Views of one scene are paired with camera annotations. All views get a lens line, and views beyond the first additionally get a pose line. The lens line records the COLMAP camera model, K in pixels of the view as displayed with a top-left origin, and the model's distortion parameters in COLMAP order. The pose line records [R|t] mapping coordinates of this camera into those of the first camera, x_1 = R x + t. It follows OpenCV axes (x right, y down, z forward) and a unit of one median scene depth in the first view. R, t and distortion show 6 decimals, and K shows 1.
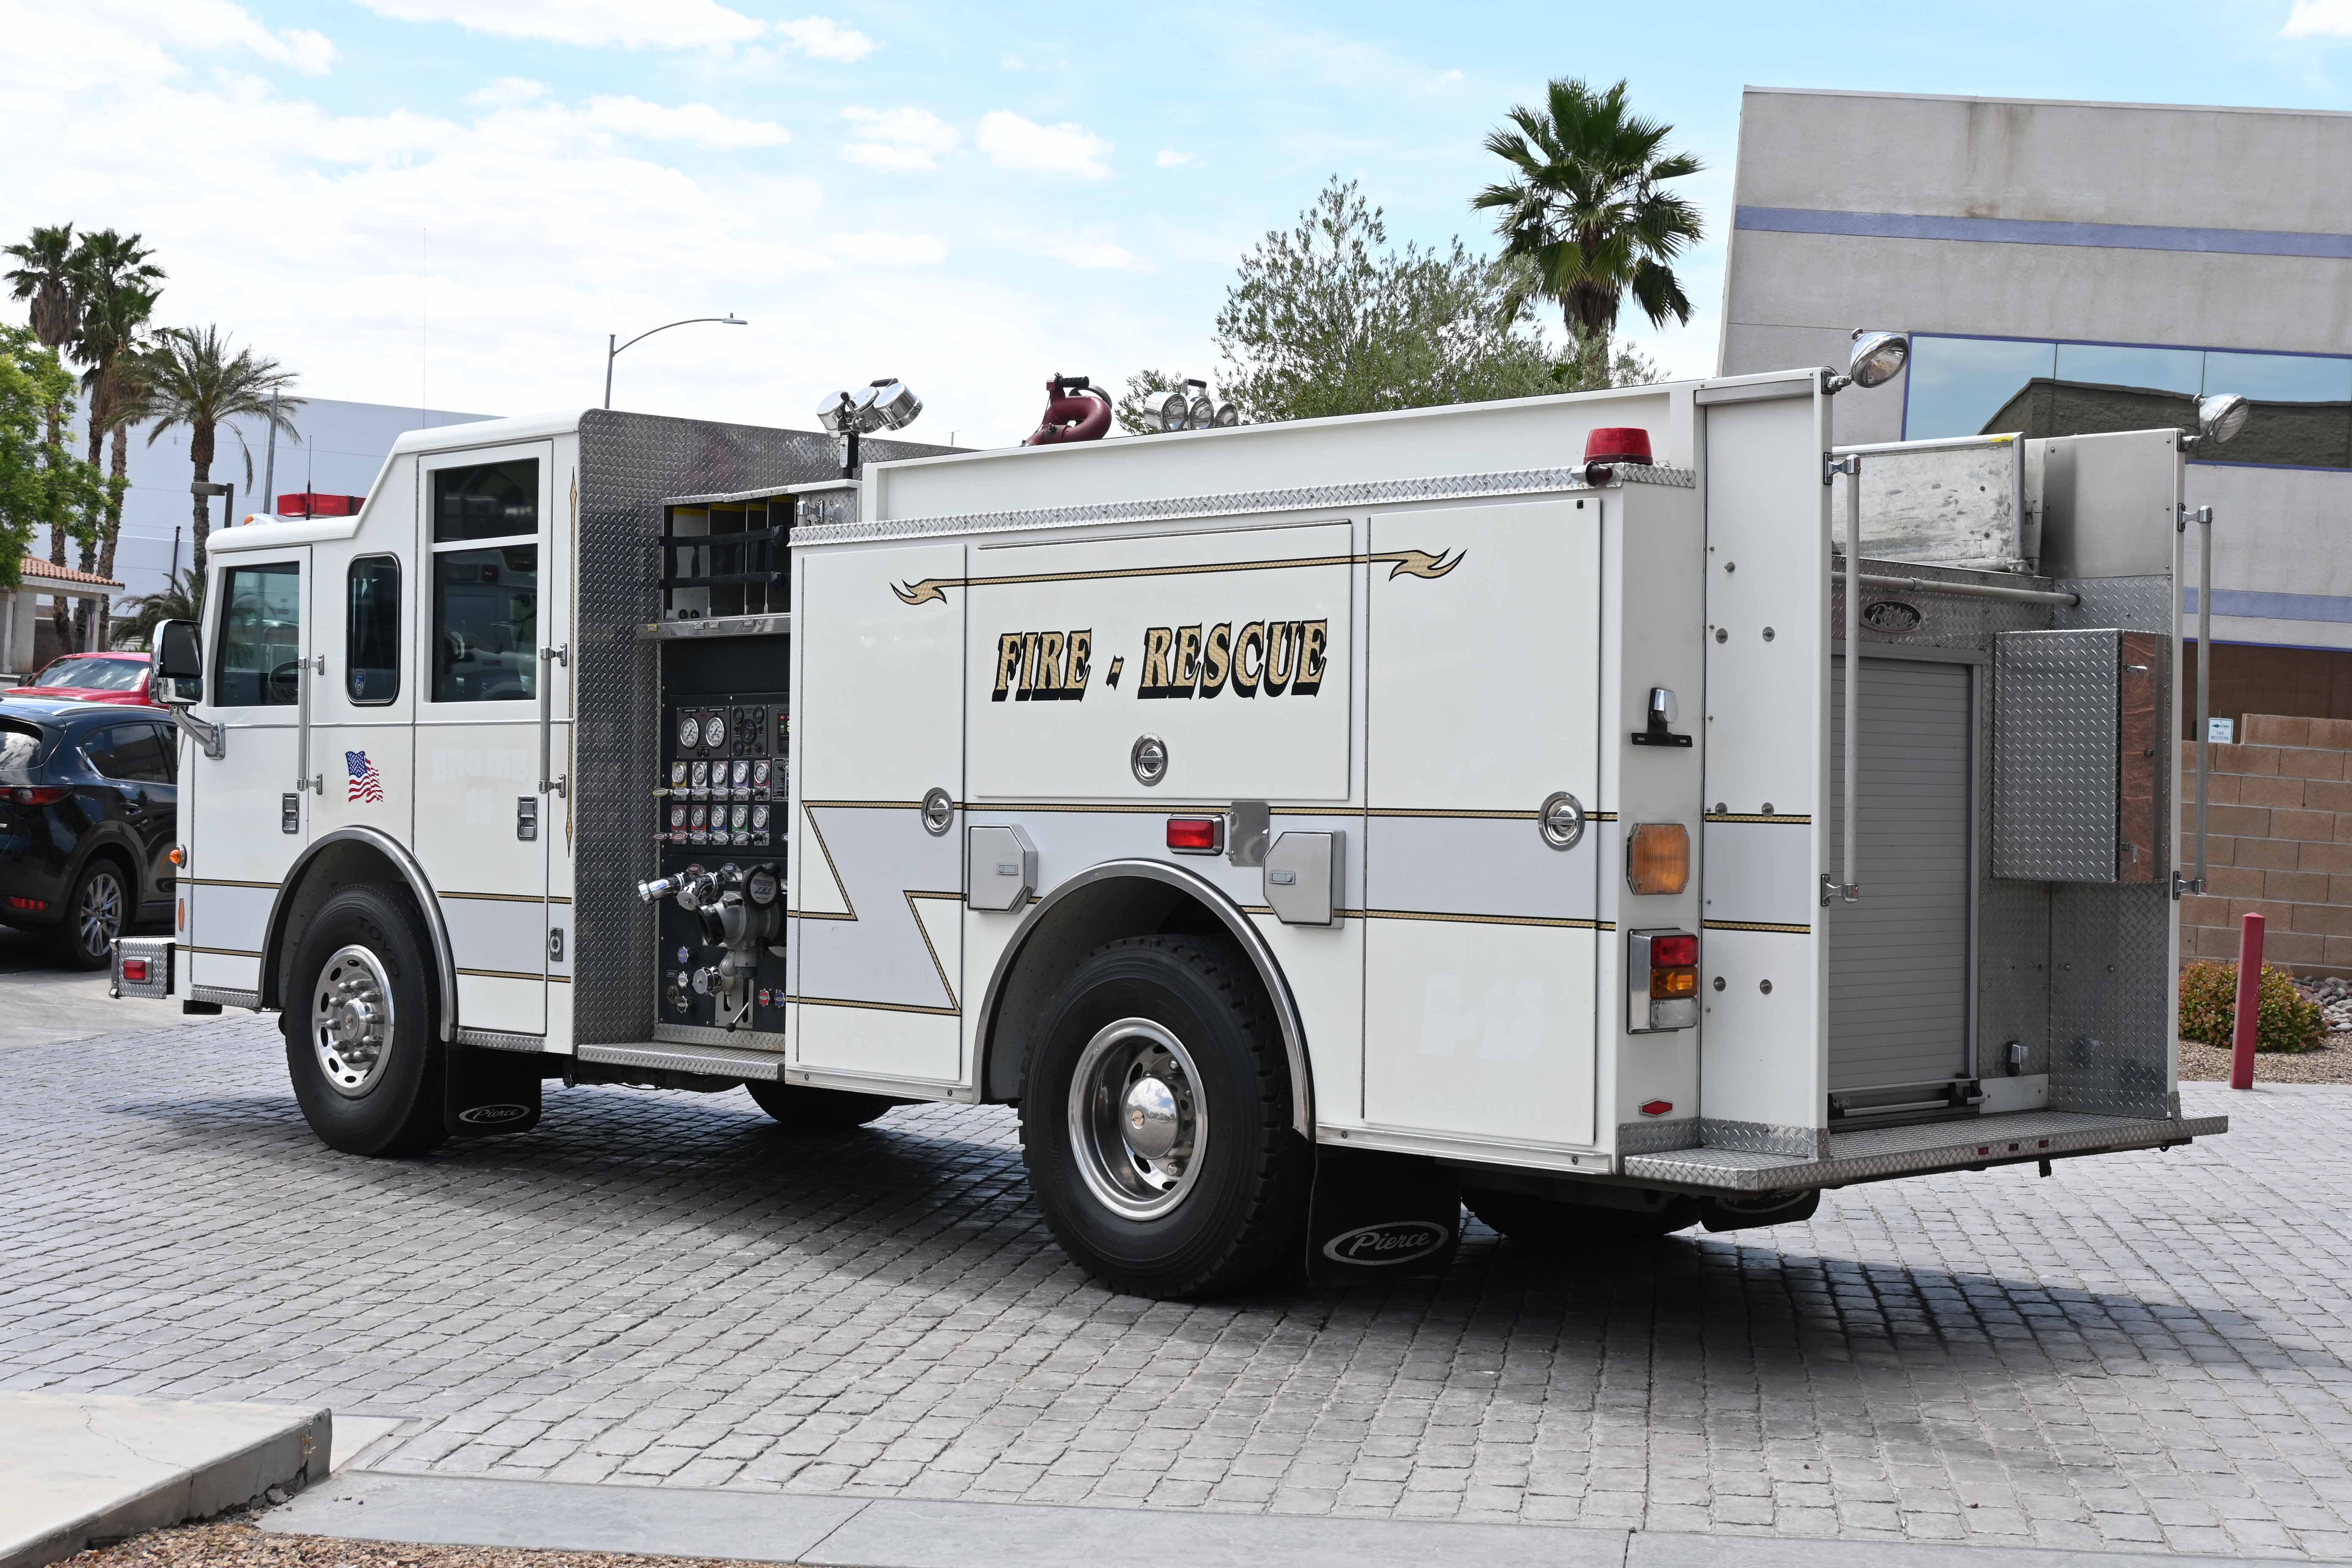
lens RADIAL K [[3410.4, 0, 1176.0], [0, 3410.4, 784.0], [0, 0, 1]] dist [0.015054, 0.036909]
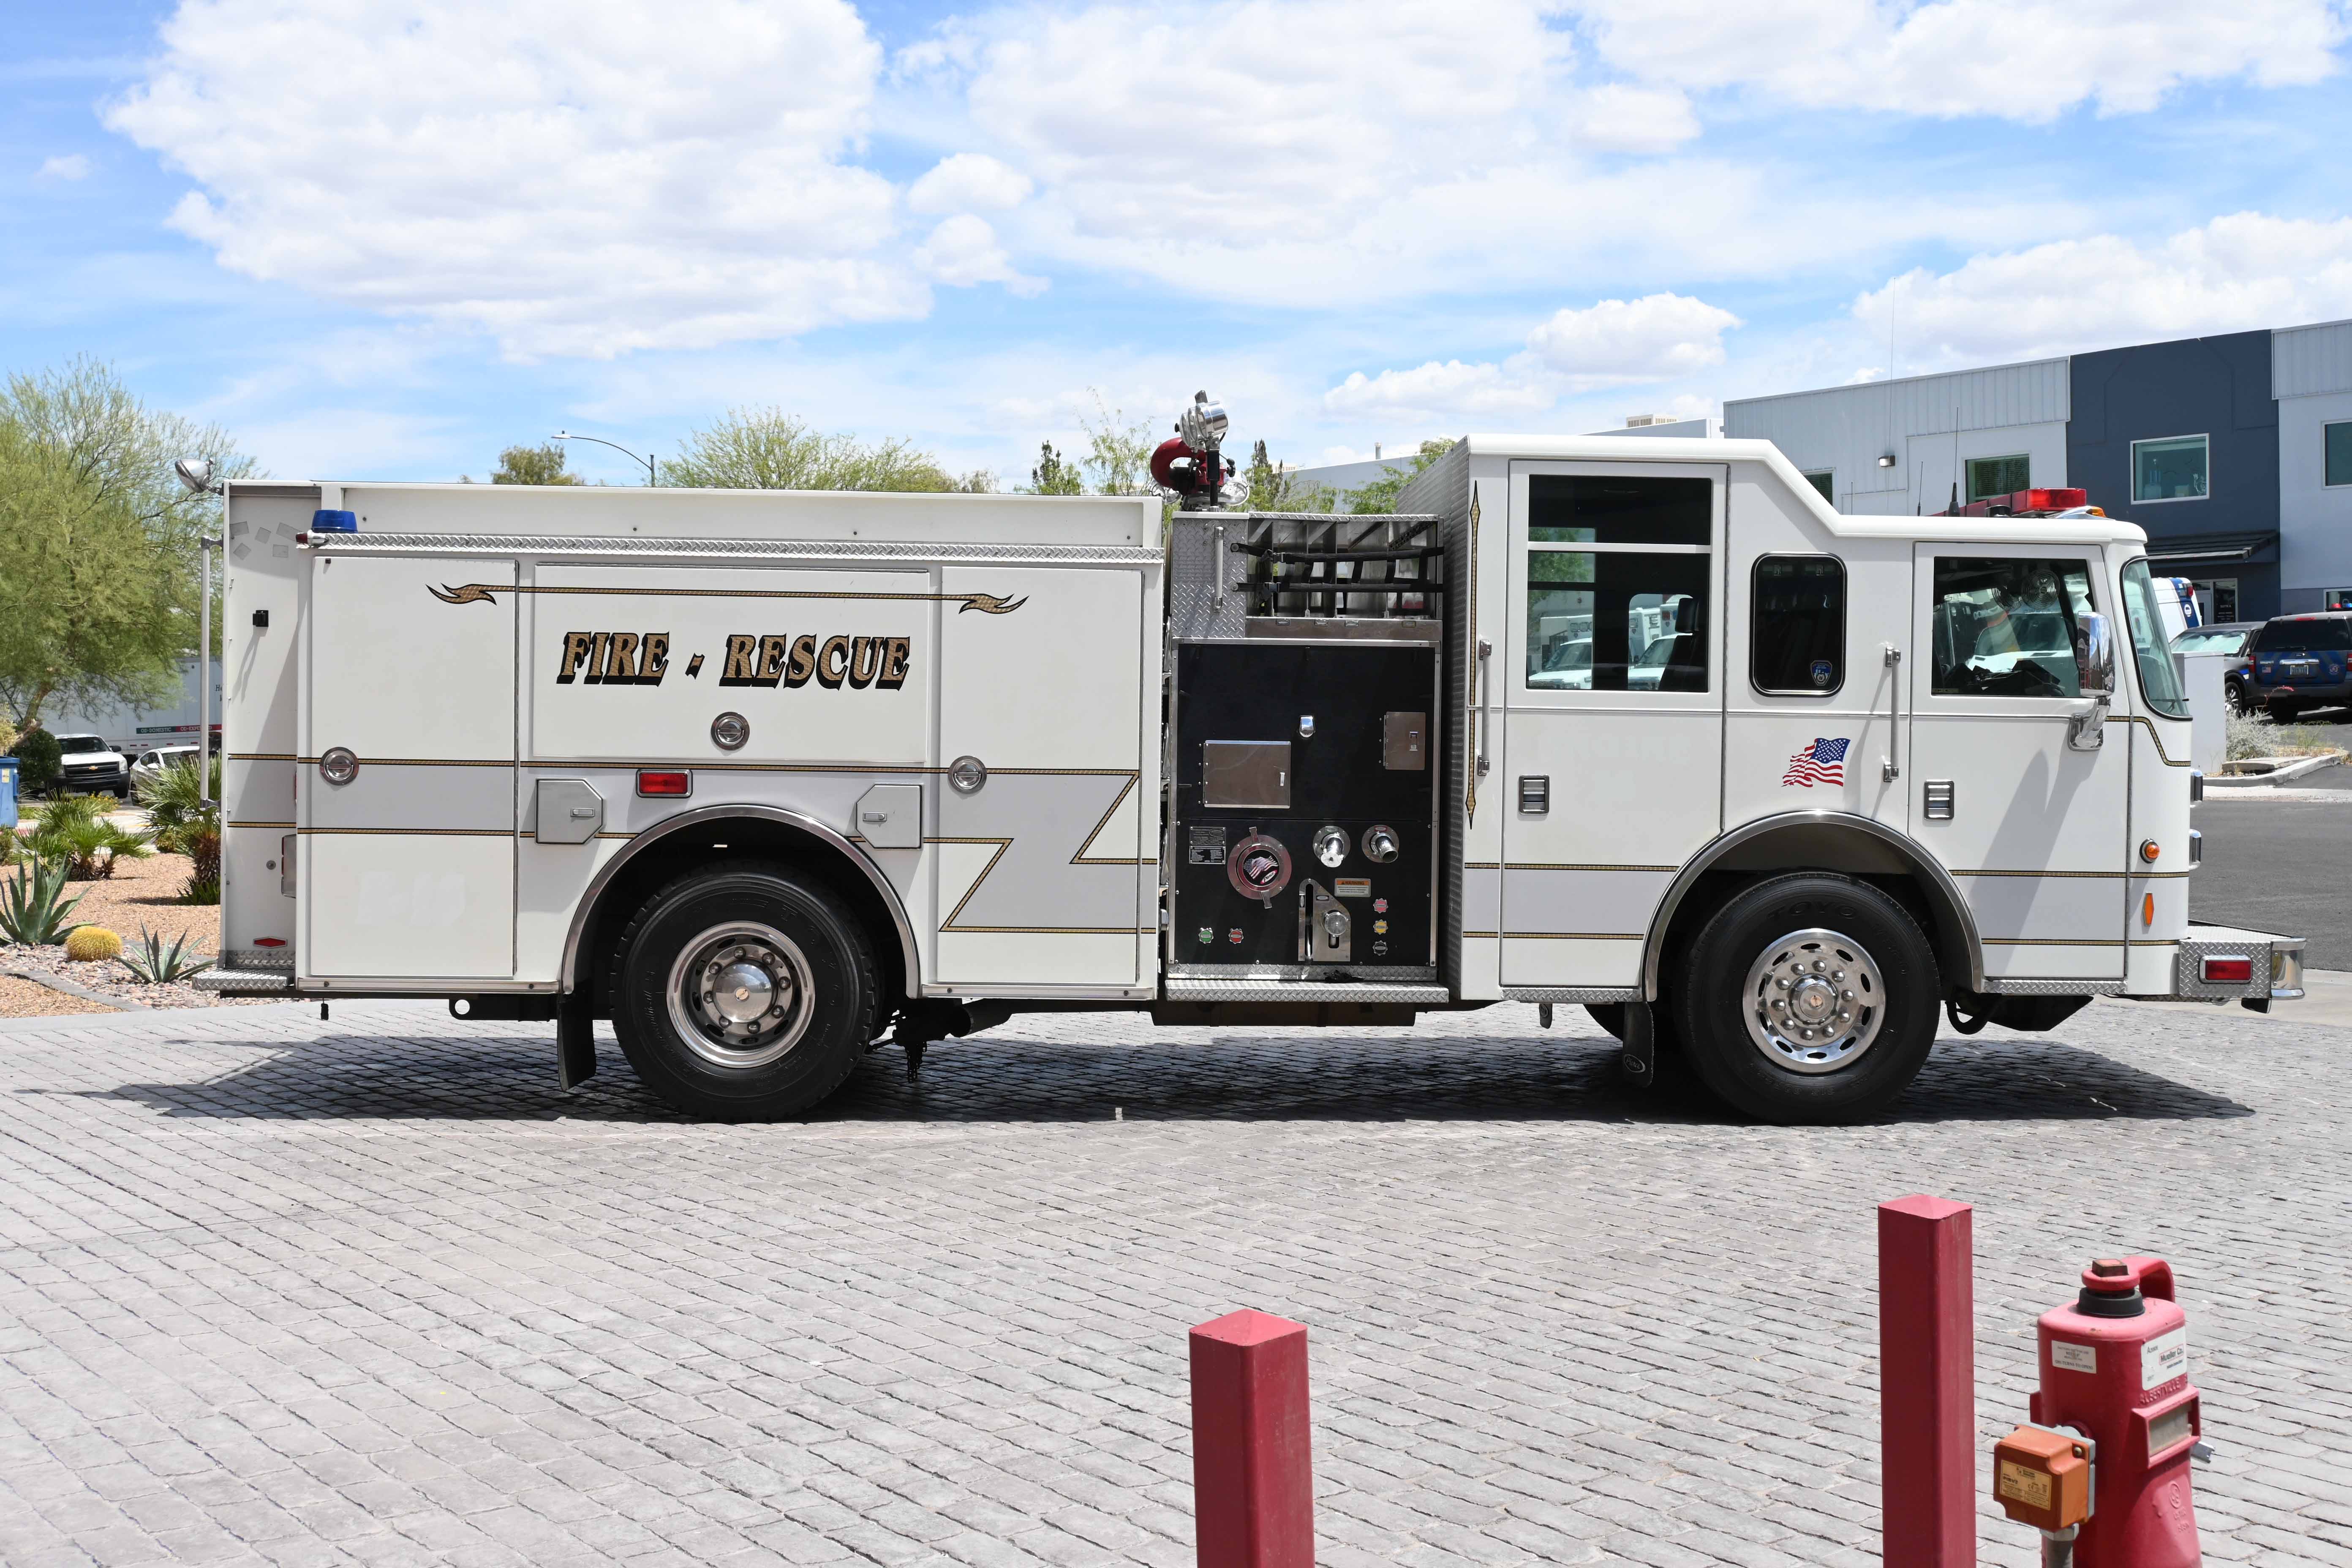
lens RADIAL K [[2410.5, 0, 1110.4], [0, 2410.5, 786.3], [0, 0, 1]] dist [-0.001243, -0.014388]
pose [[0.670753, -0.018917, 0.741440, -0.608186], [-0.012198, 0.999258, 0.036530, -0.021564], [-0.741581, -0.033547, 0.670025, 0.231153]]
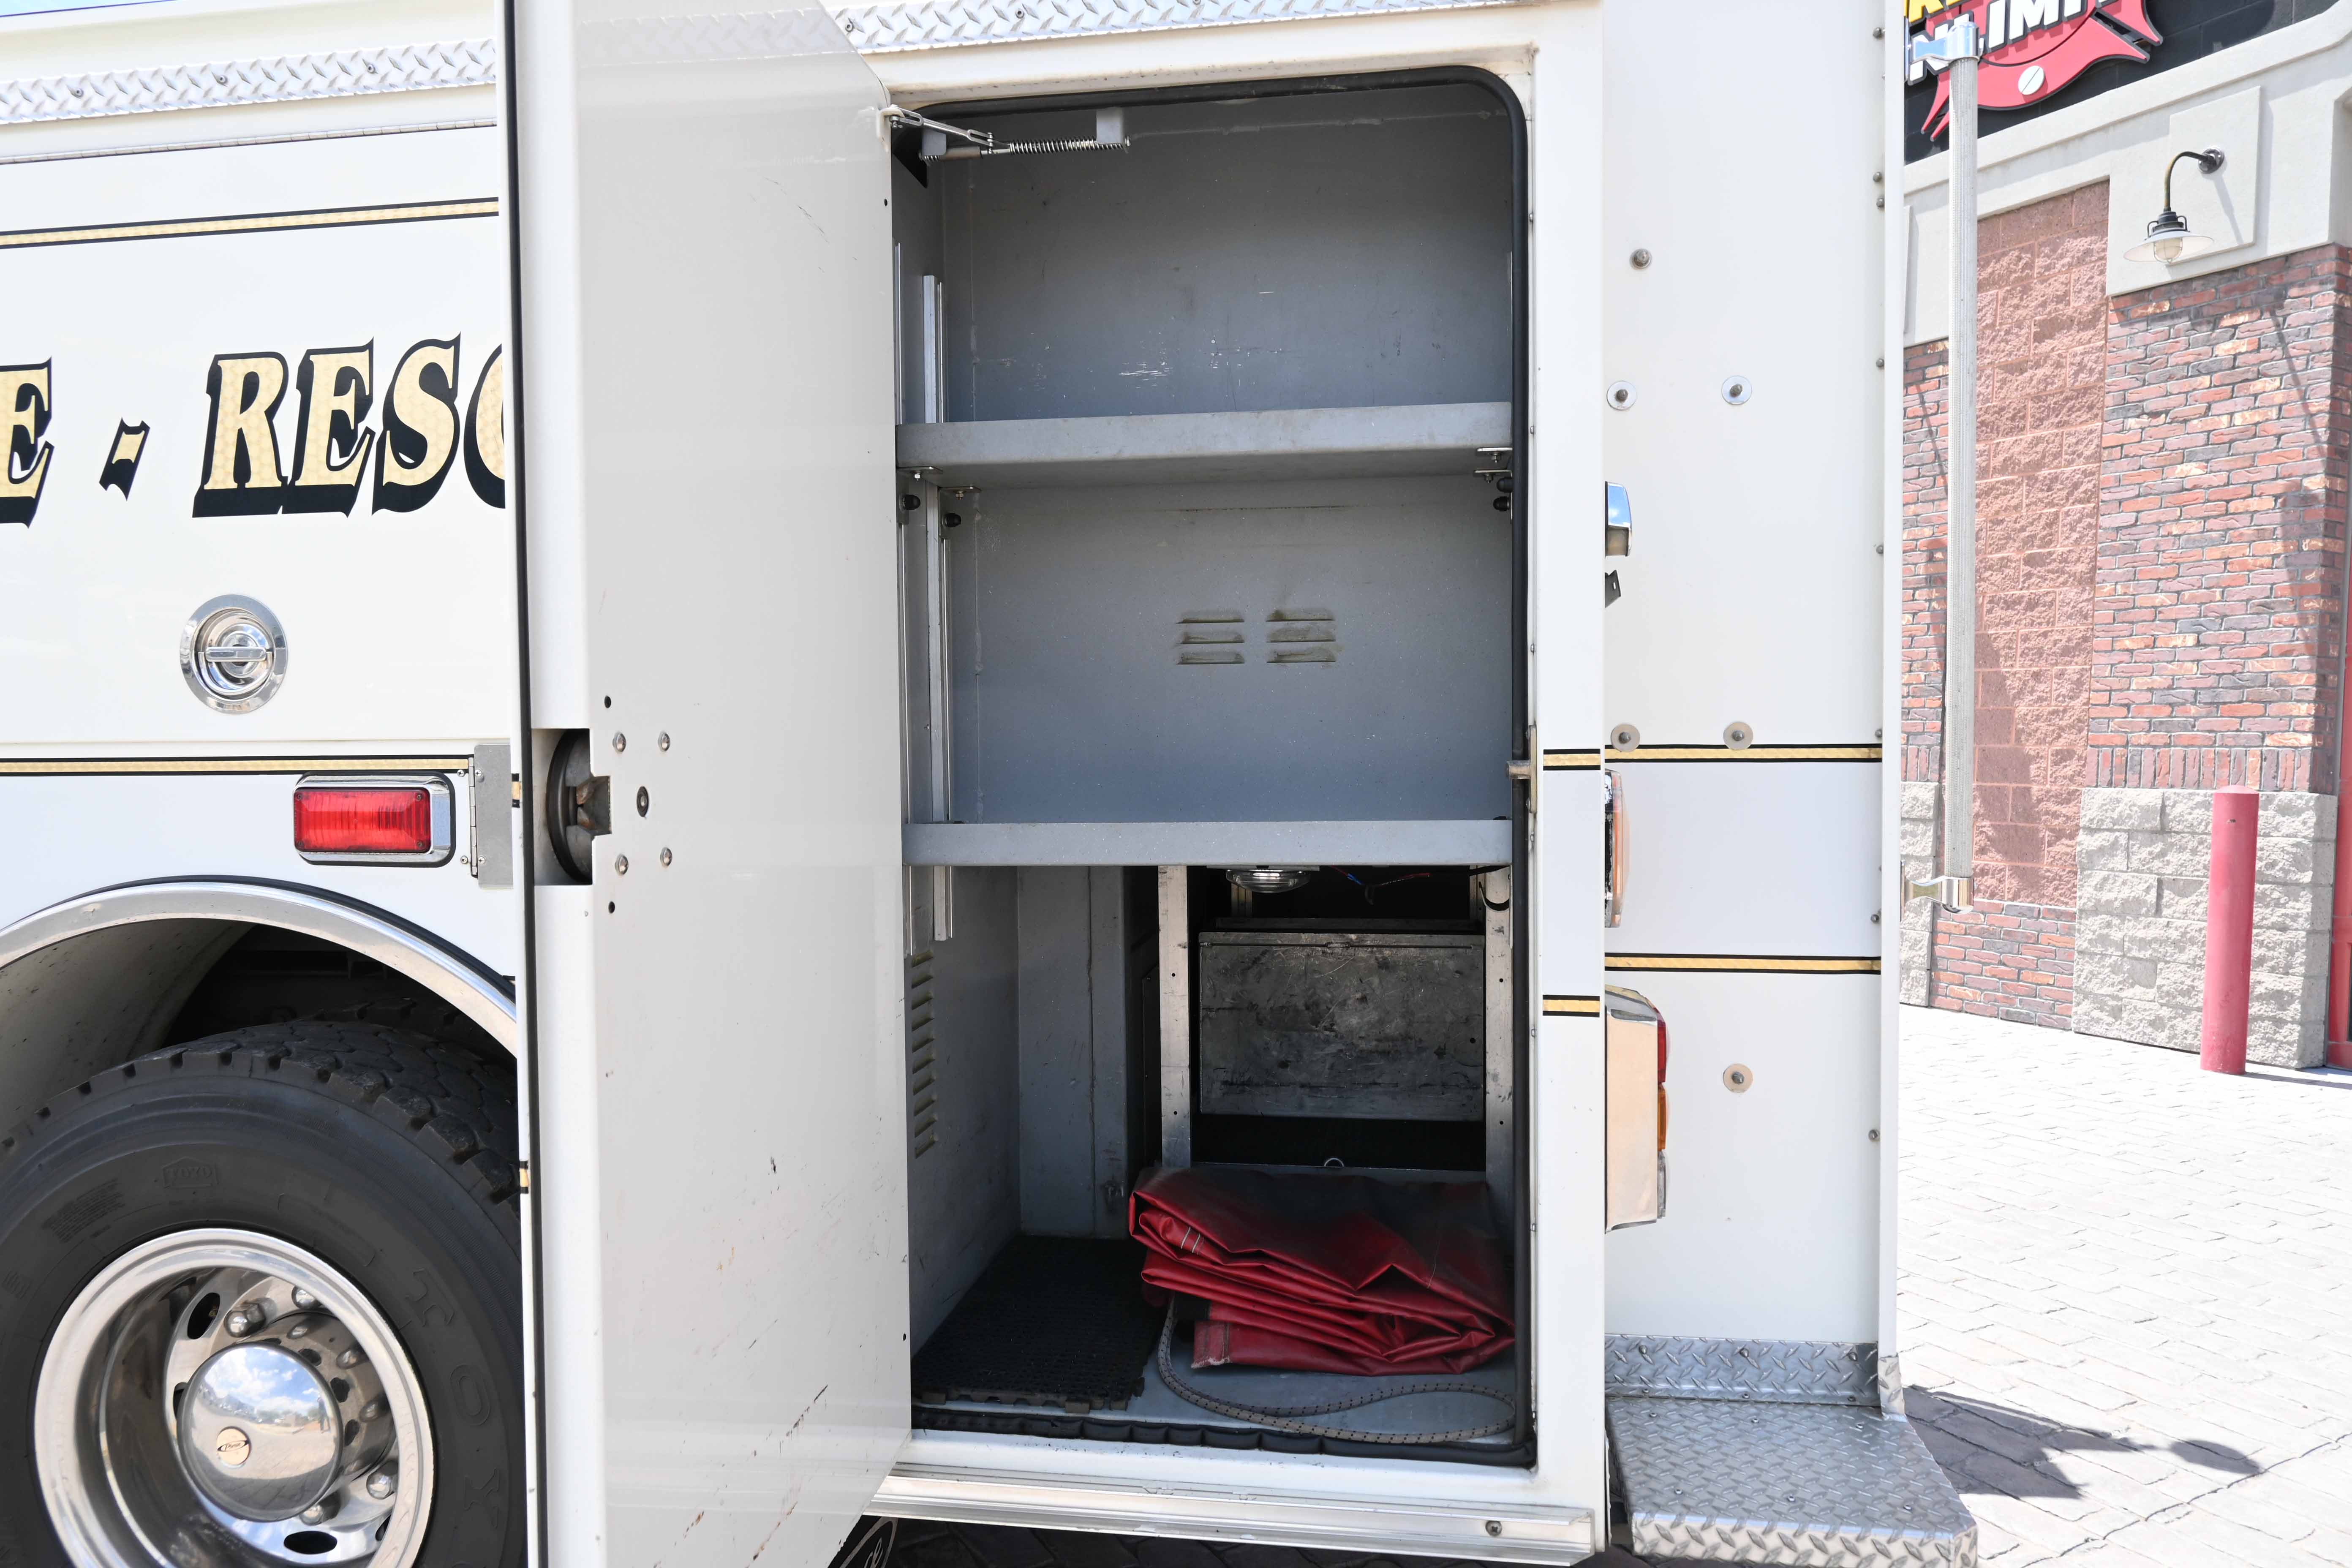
lens RADIAL K [[1591.0, 0, 1176.0], [0, 1591.0, 784.0], [0, 0, 1]] dist [-0.003495, -0.002304]
pose [[0.802207, -0.041199, 0.595623, -0.032360], [0.017005, 0.998788, 0.046184, 0.002109], [-0.596804, -0.026921, 0.801936, 0.741277]]
